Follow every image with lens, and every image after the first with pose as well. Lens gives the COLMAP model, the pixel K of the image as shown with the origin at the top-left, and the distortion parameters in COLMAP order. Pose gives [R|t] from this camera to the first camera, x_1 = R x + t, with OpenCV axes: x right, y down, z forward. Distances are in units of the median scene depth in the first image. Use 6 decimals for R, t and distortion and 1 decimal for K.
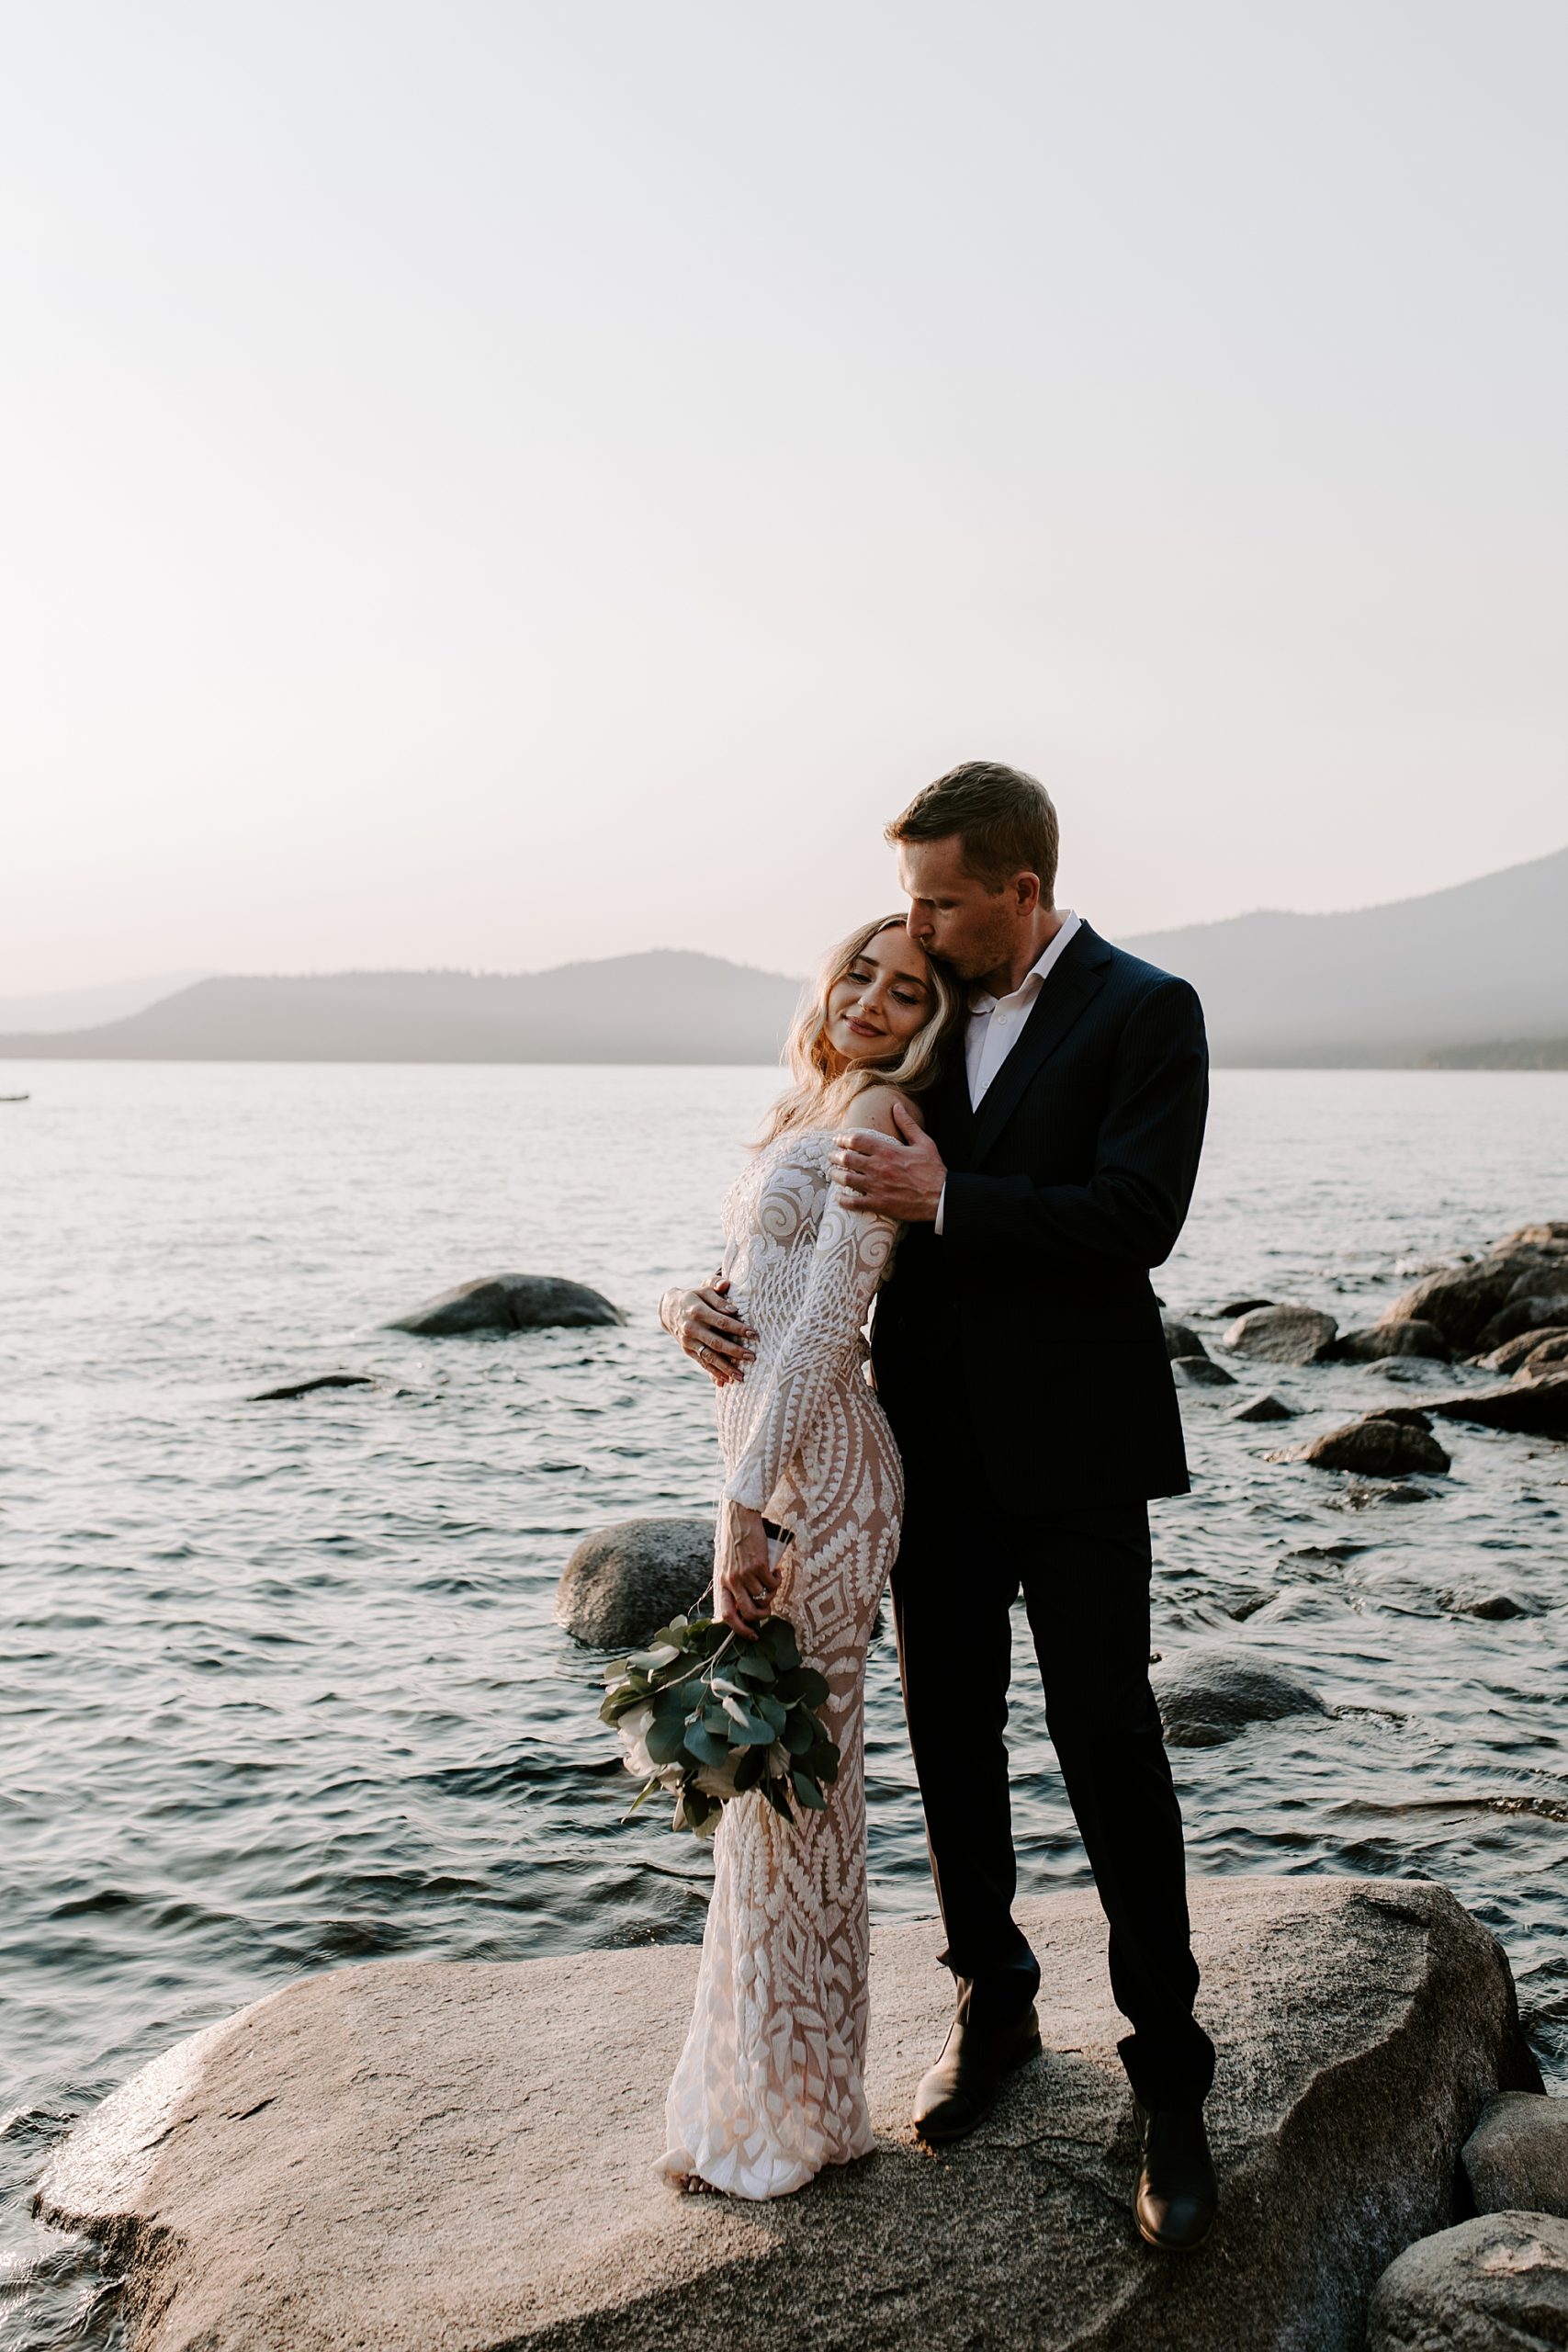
lens RADIAL K [[2245.5, 0, 787.9], [0, 2245.5, 1162.0], [0, 0, 1]] dist [0.002413, 0.000000]
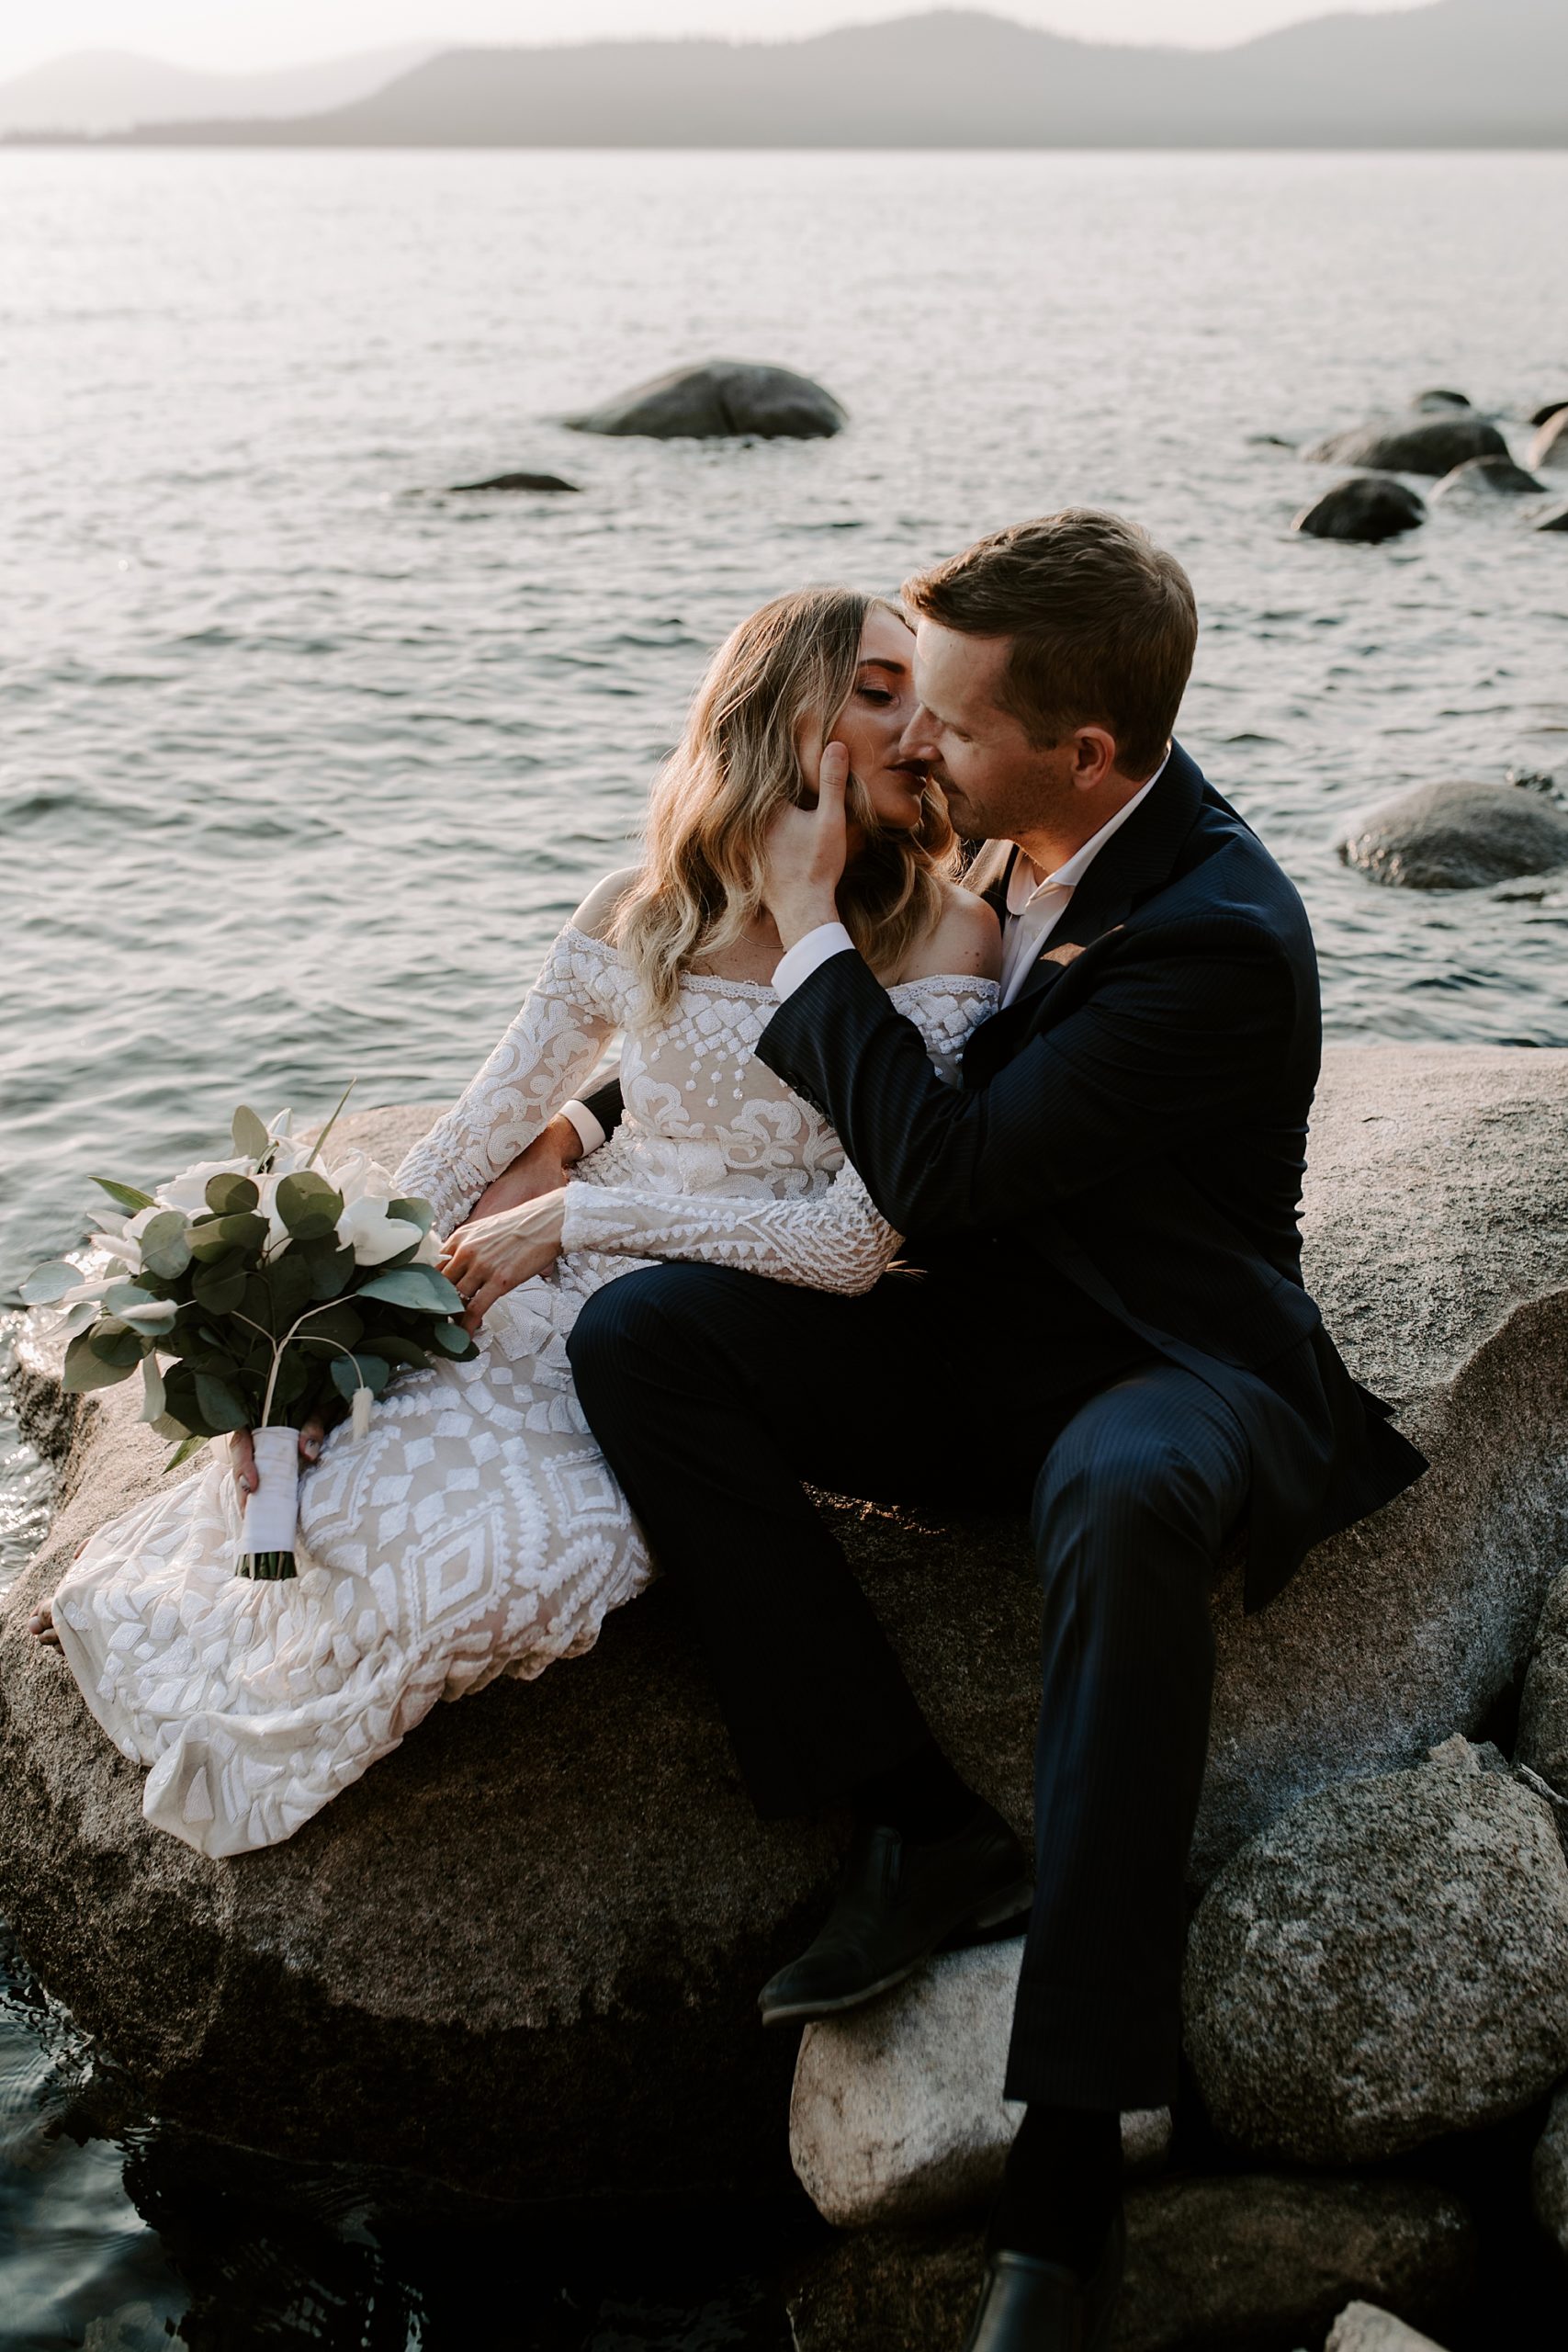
lens RADIAL K [[2245.5, 0, 776.4], [0, 2245.5, 1175.4], [0, 0, 1]] dist [0.002413, 0.000000]
pose [[0.992489, 0.044257, -0.114048, 0.071012], [0.001654, 0.927328, 0.374247, 0.078332], [0.122323, -0.371624, 0.920289, 0.283414]]
